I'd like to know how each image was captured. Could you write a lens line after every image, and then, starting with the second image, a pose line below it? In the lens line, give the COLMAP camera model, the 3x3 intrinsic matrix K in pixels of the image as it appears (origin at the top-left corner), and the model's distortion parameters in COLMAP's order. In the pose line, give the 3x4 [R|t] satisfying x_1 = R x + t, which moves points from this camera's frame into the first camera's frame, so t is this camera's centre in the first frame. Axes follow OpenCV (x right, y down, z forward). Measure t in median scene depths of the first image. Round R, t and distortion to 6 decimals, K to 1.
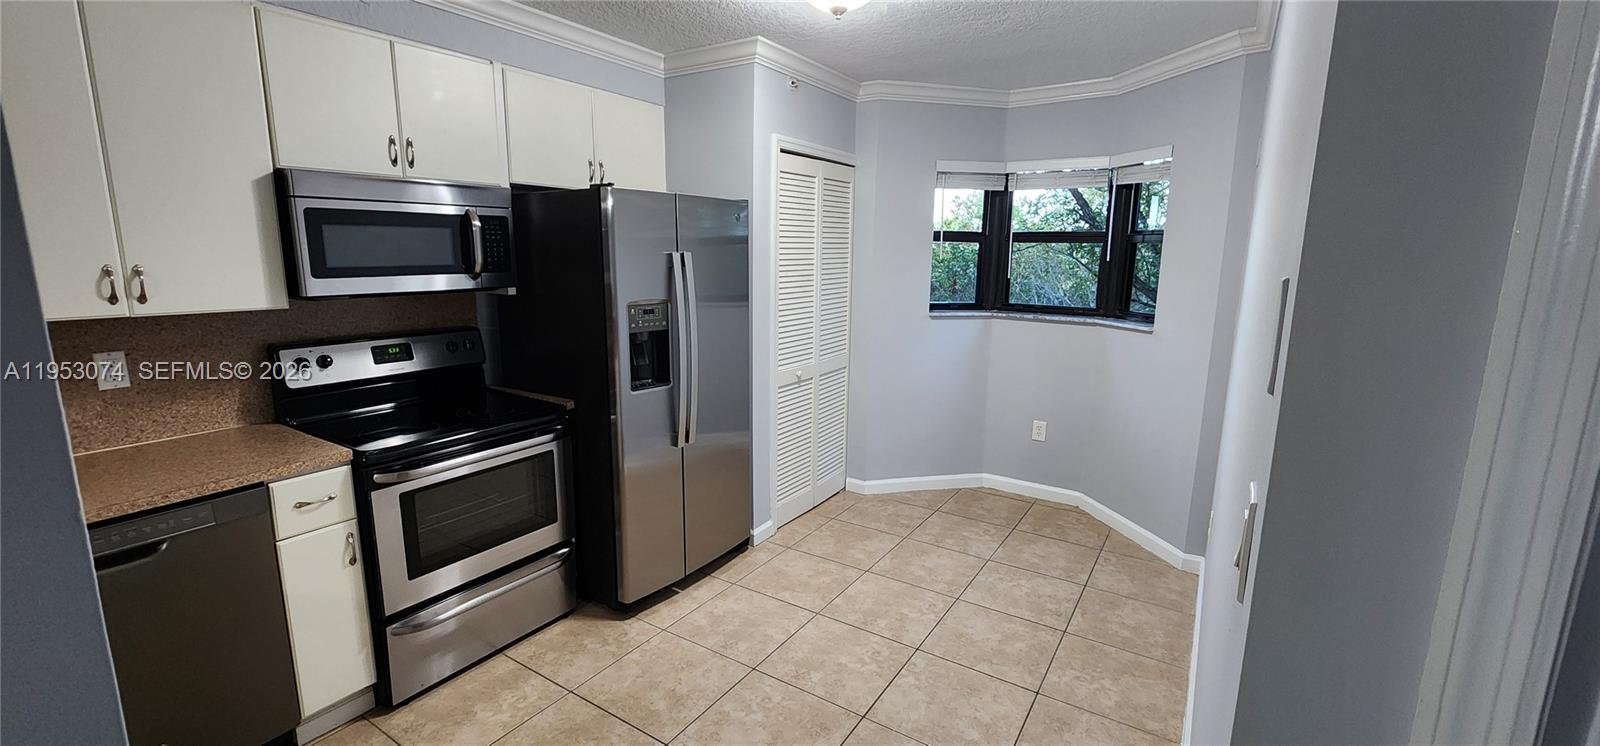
lens RADIAL K [[660.0, 0, 800.0], [0, 660.0, 373.0], [0, 0, 1]] dist [0.001203, 0.000144]
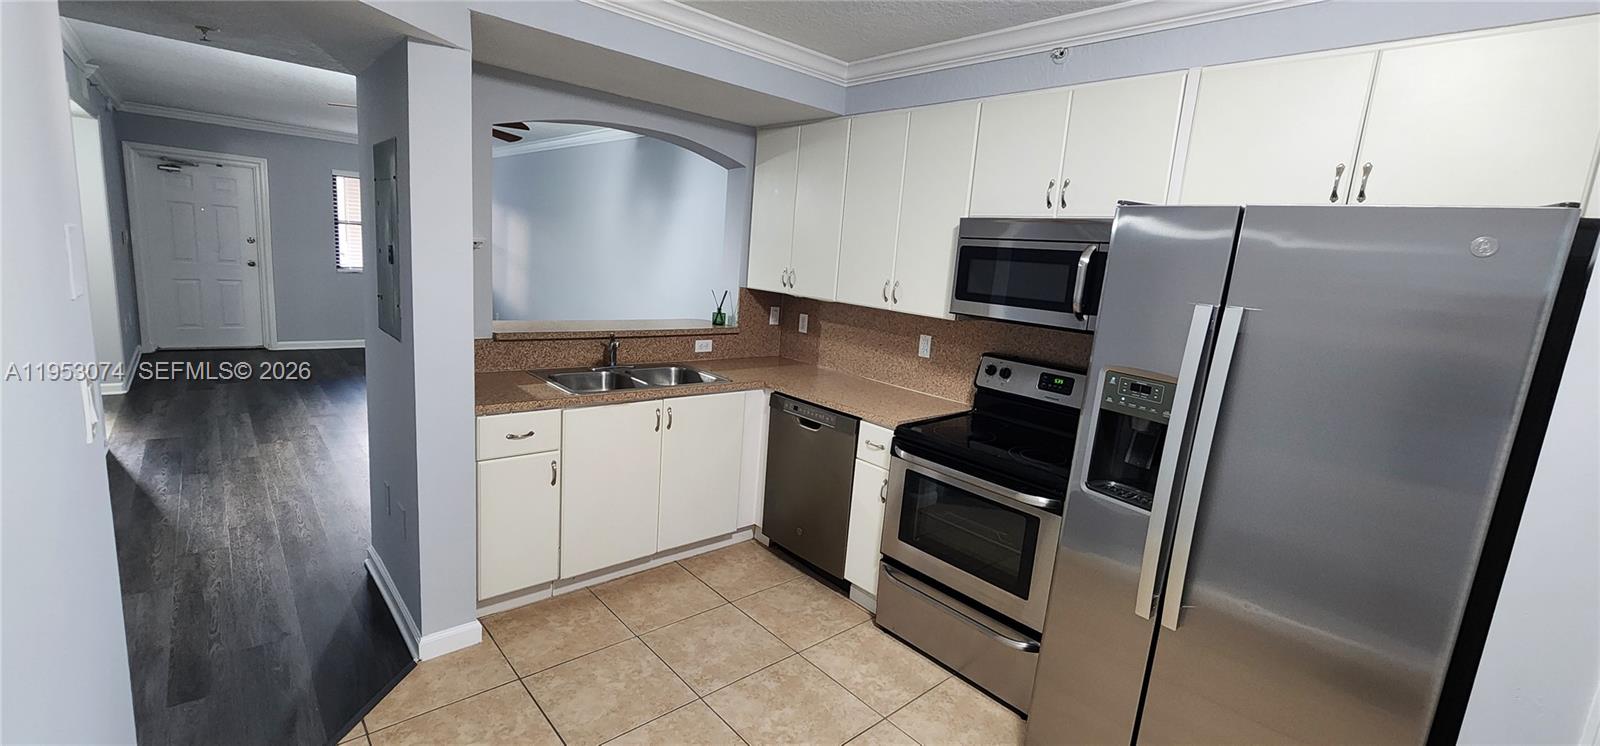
lens RADIAL K [[660.0, 0, 800.0], [0, 660.0, 373.0], [0, 0, 1]] dist [0.001203, 0.000144]
pose [[-0.268265, 0.139451, -0.953198, 0.500133], [-0.257772, 0.942996, 0.210505, -0.162390], [0.928217, 0.302179, -0.217027, 0.842441]]
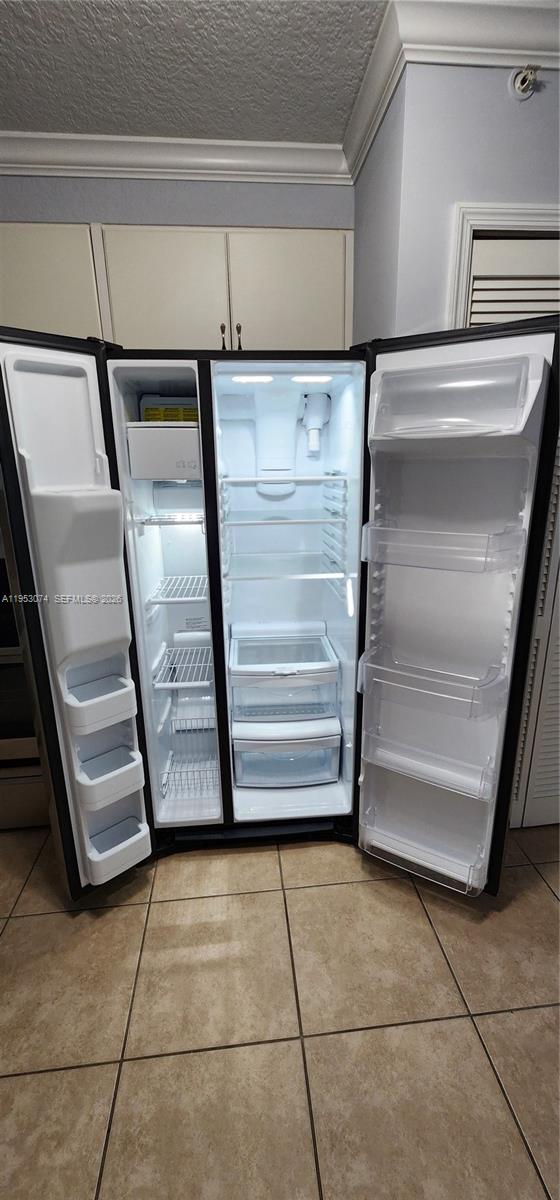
lens RADIAL K [[495.0, 0, 280.0], [0, 495.0, 600.0], [0, 0, 1]] dist [0.001203, 0.000144]
pose [[0.624792, 0.192646, -0.756652, 0.304917], [-0.115994, 0.981232, 0.154044, -0.102169], [0.772127, -0.008479, 0.635411, 0.766042]]
